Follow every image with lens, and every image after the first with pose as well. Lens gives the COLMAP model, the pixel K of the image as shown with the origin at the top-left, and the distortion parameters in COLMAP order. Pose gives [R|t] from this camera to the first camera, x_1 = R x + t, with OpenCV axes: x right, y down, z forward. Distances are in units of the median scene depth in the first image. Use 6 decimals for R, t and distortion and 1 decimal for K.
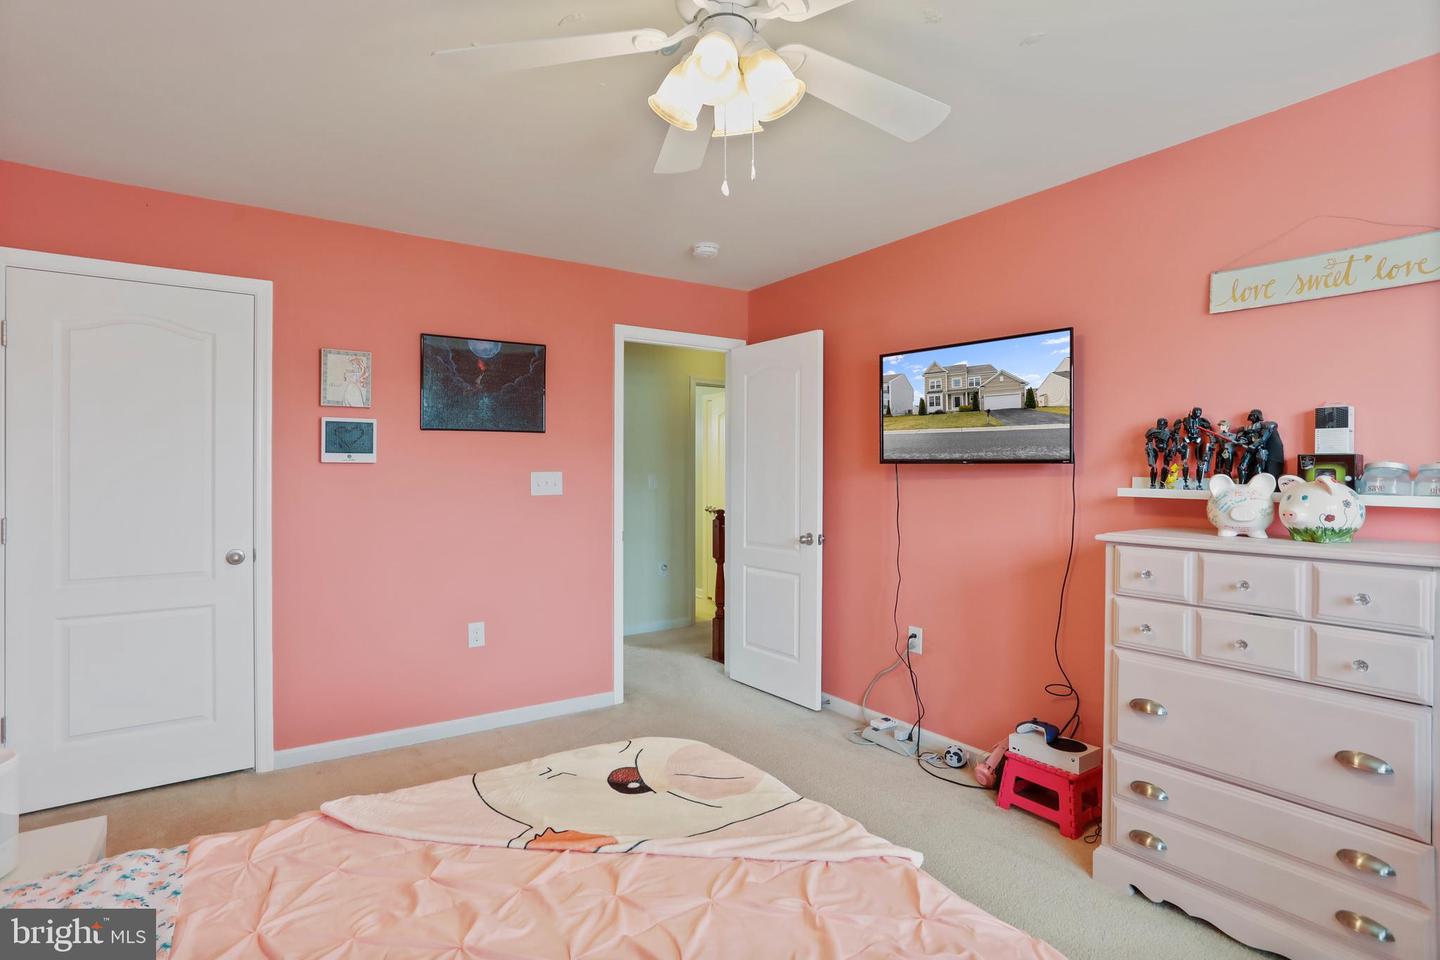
lens RADIAL K [[711.5, 0, 718.8], [0, 711.5, 472.2], [0, 0, 1]] dist [-0.048188, 0.024875]
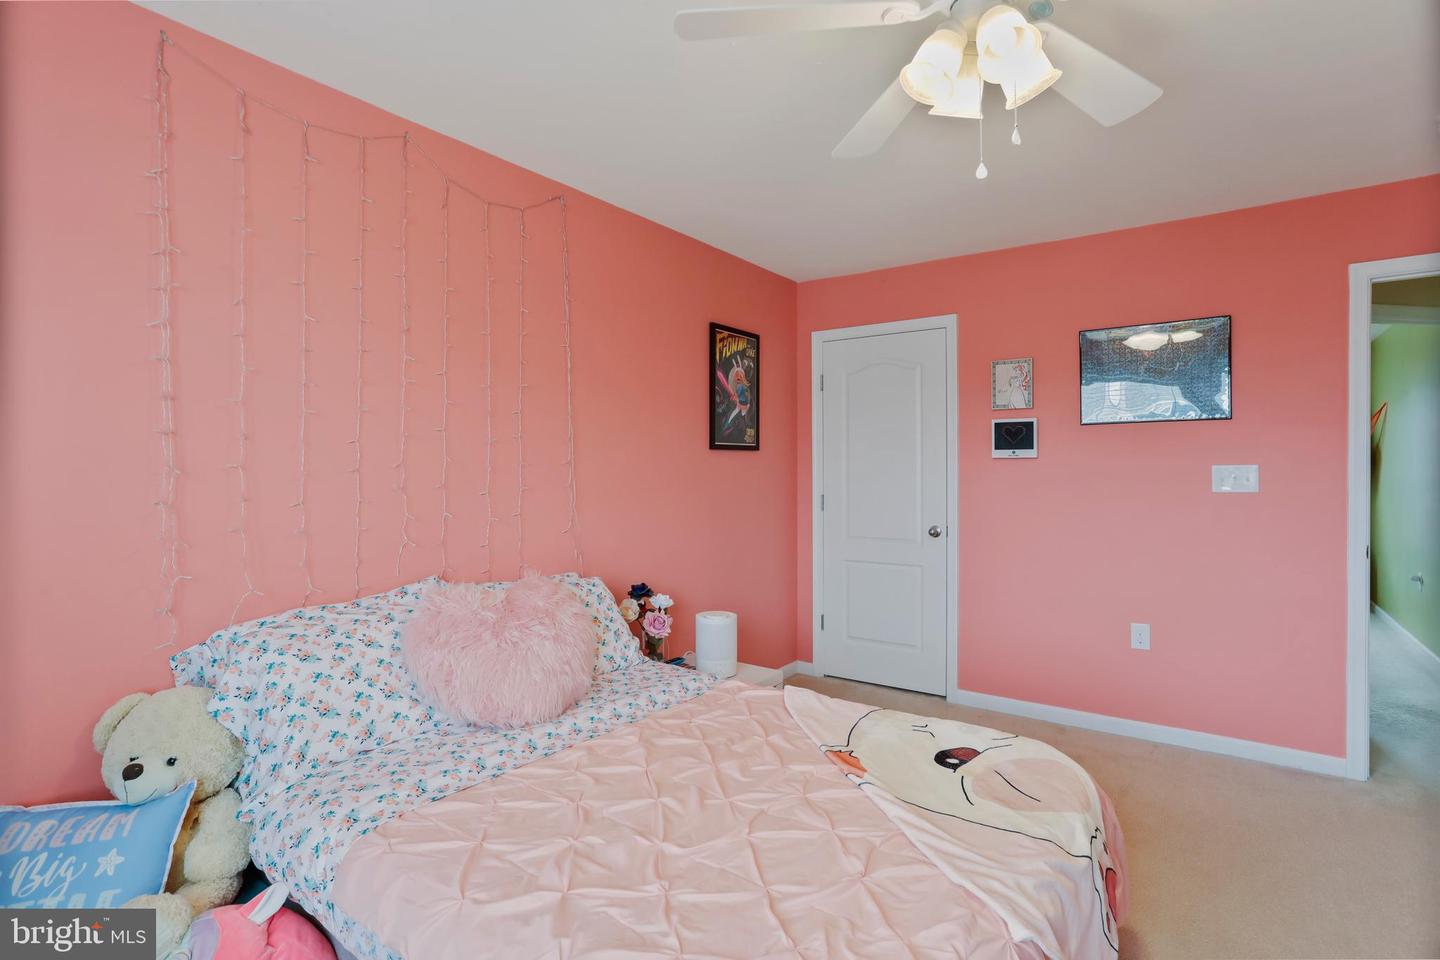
lens RADIAL K [[711.5, 0, 714.9], [0, 711.5, 480.7], [0, 0, 1]] dist [-0.048188, 0.024875]
pose [[0.328549, 0.015439, -0.944361, 0.414814], [0.004626, 0.999828, 0.017955, 0.000852], [0.944476, -0.010268, 0.328421, 0.175223]]
